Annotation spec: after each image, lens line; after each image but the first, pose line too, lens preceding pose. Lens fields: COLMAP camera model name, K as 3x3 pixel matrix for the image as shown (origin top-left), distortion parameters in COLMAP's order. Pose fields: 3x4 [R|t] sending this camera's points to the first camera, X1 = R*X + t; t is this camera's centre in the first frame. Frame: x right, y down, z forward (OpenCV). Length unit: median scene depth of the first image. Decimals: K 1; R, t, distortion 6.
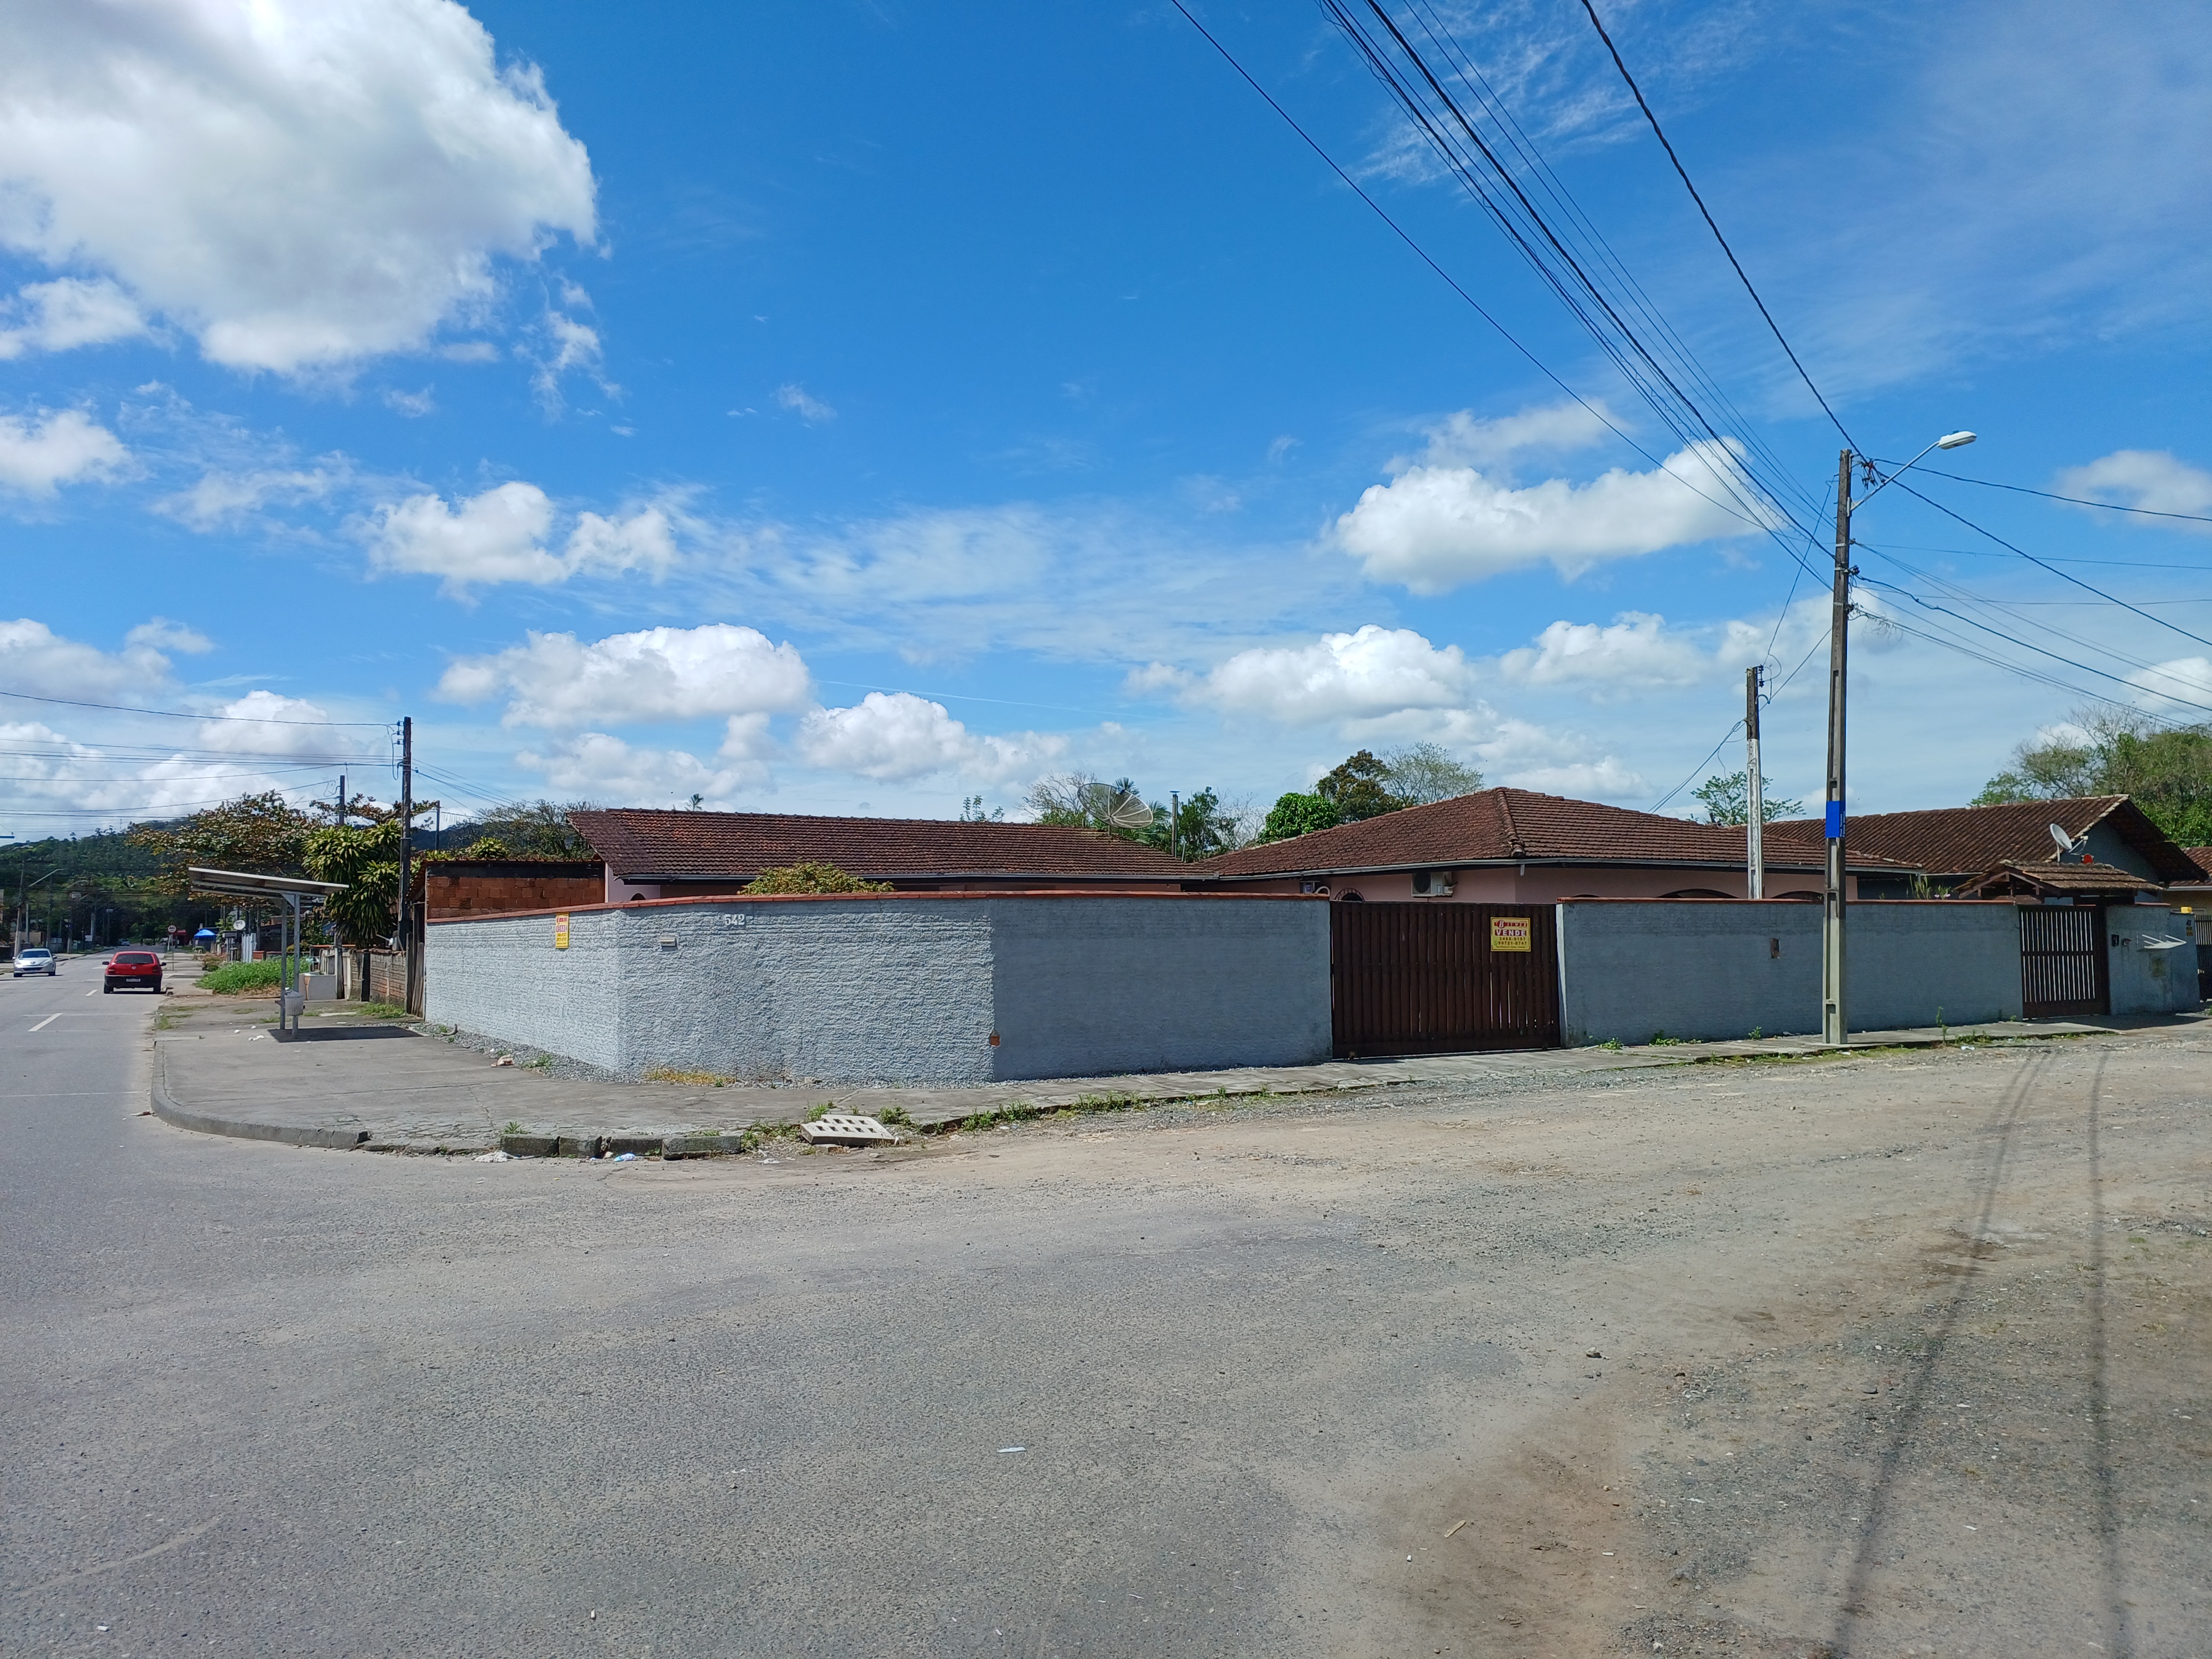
lens RADIAL K [[1410.5, 0, 1115.8], [0, 1410.5, 819.4], [0, 0, 1]] dist [0.071395, -0.099910]
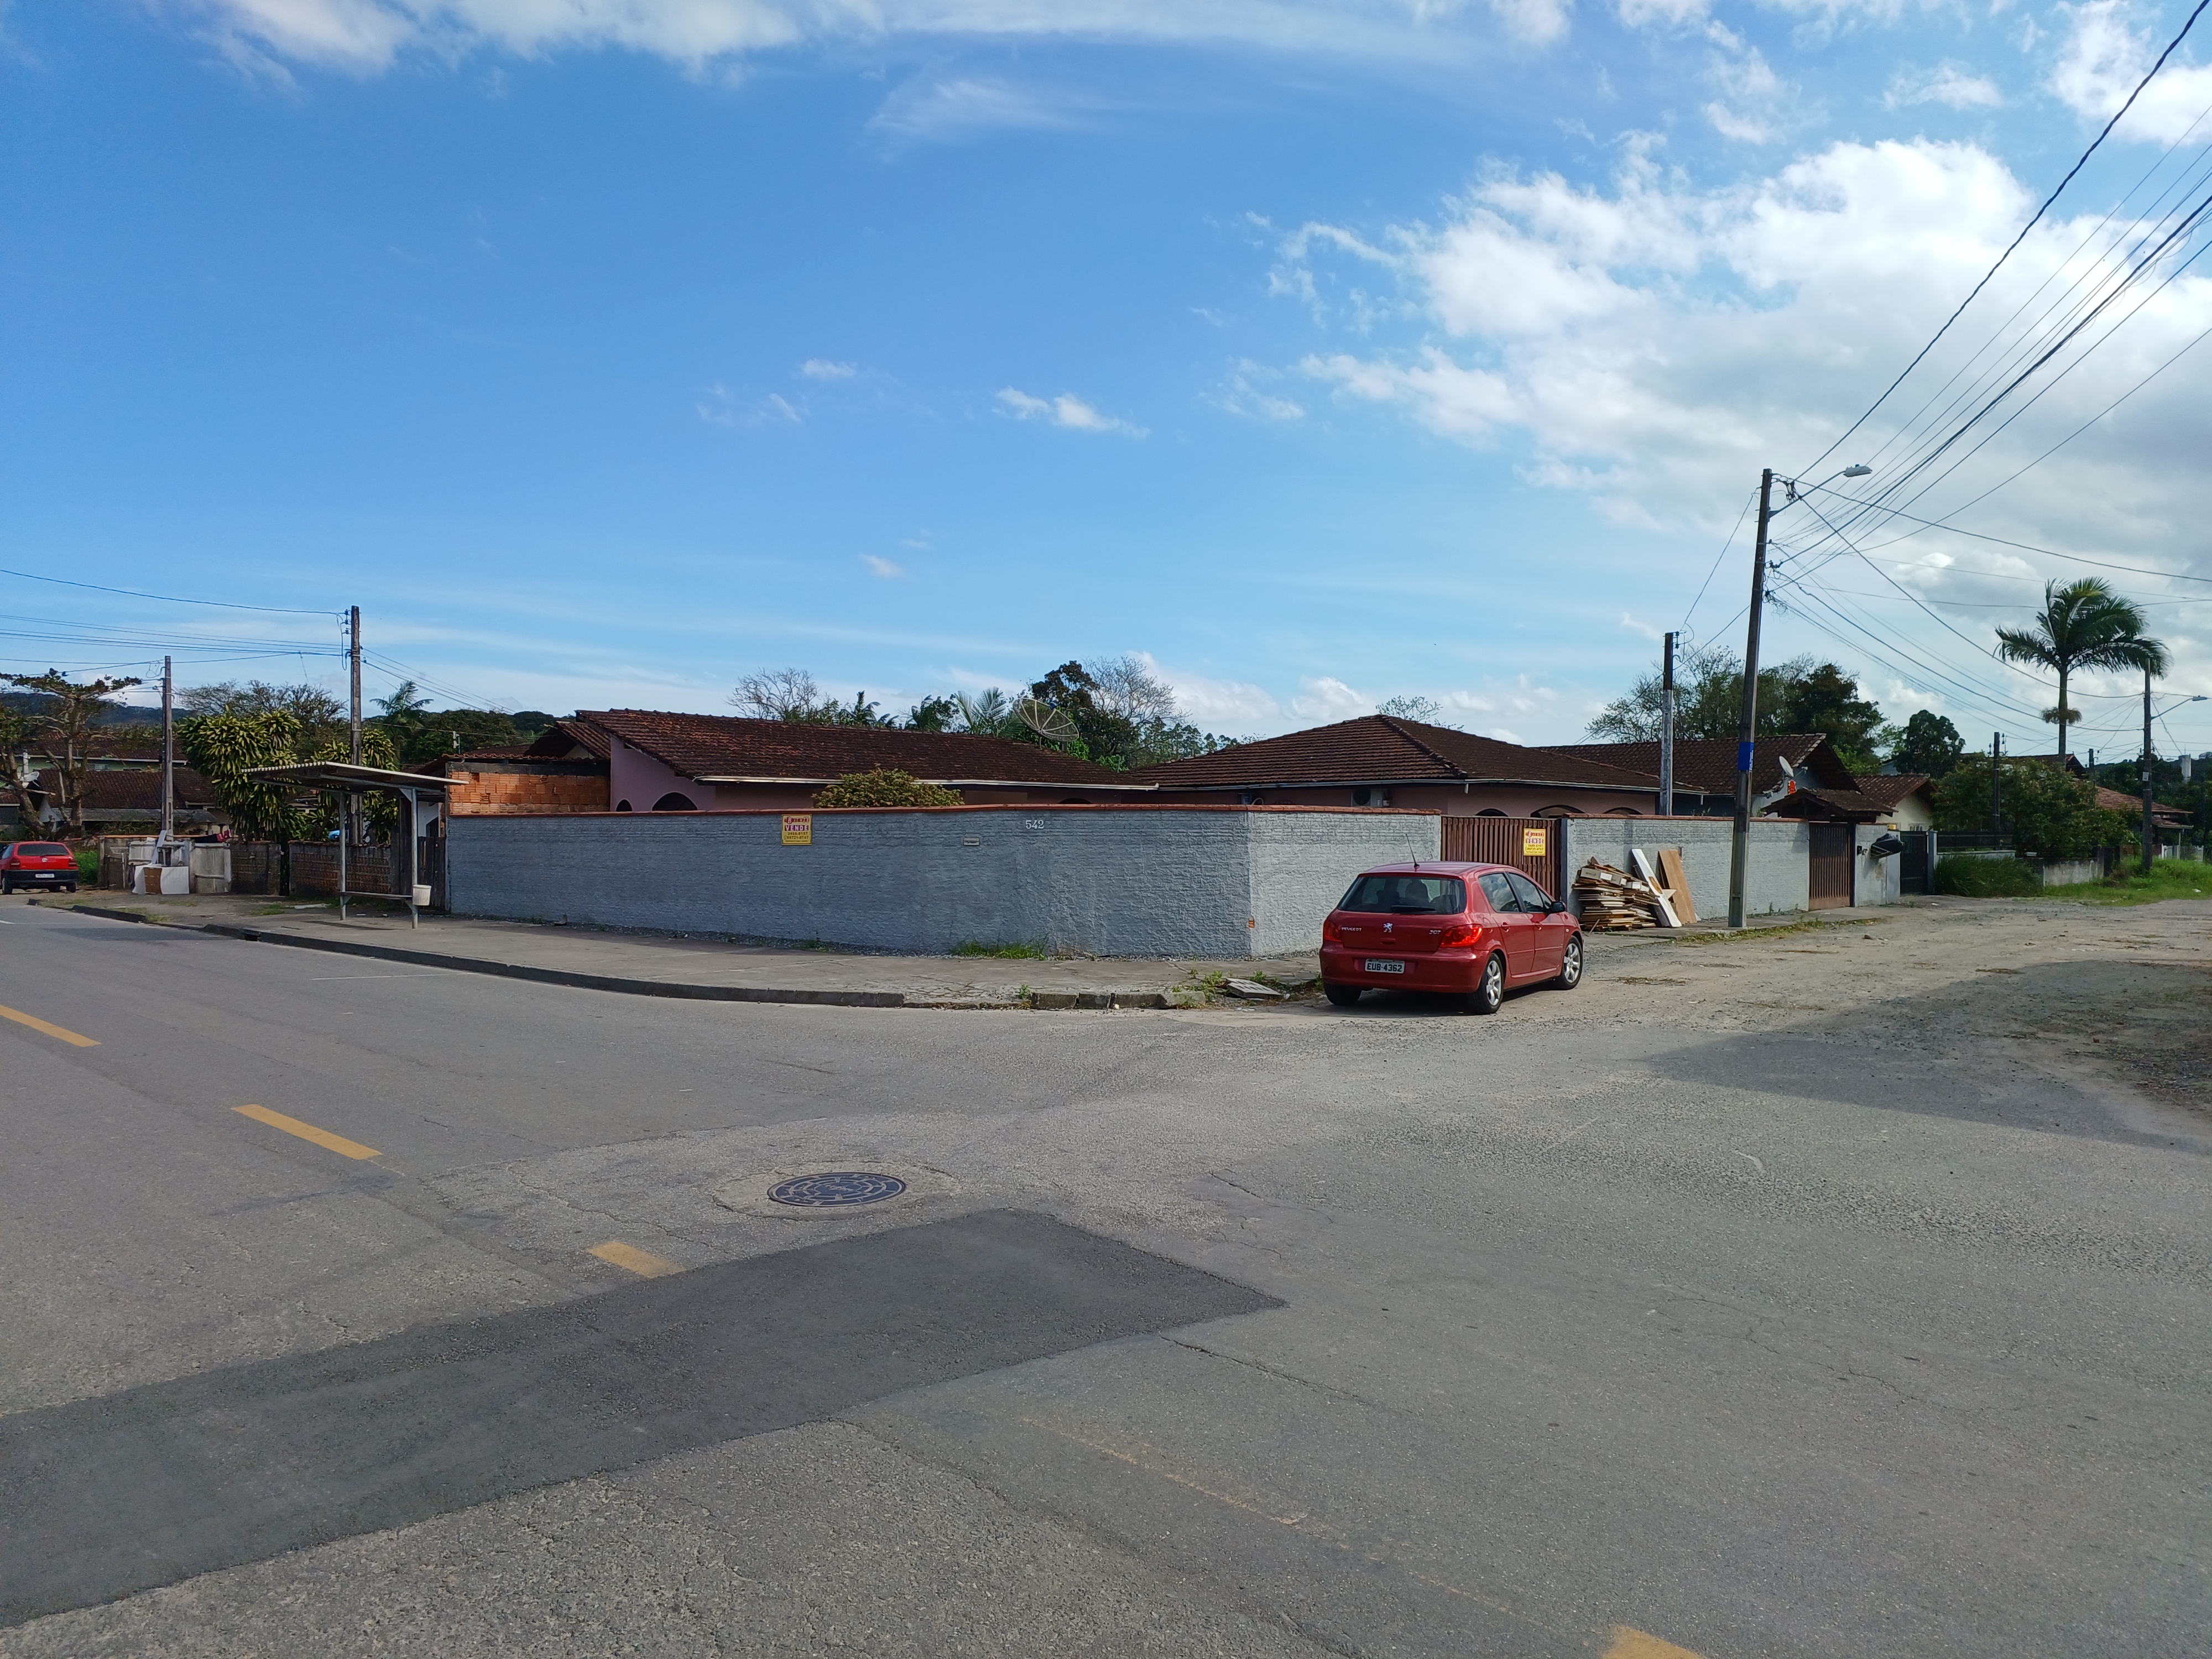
lens RADIAL K [[1410.5, 0, 1115.8], [0, 1410.5, 819.4], [0, 0, 1]] dist [0.071395, -0.099910]
pose [[0.968218, 0.014550, 0.249683, -0.276560], [-0.031796, 0.997367, 0.065175, -0.006812], [-0.248077, -0.071042, 0.966132, -0.088659]]
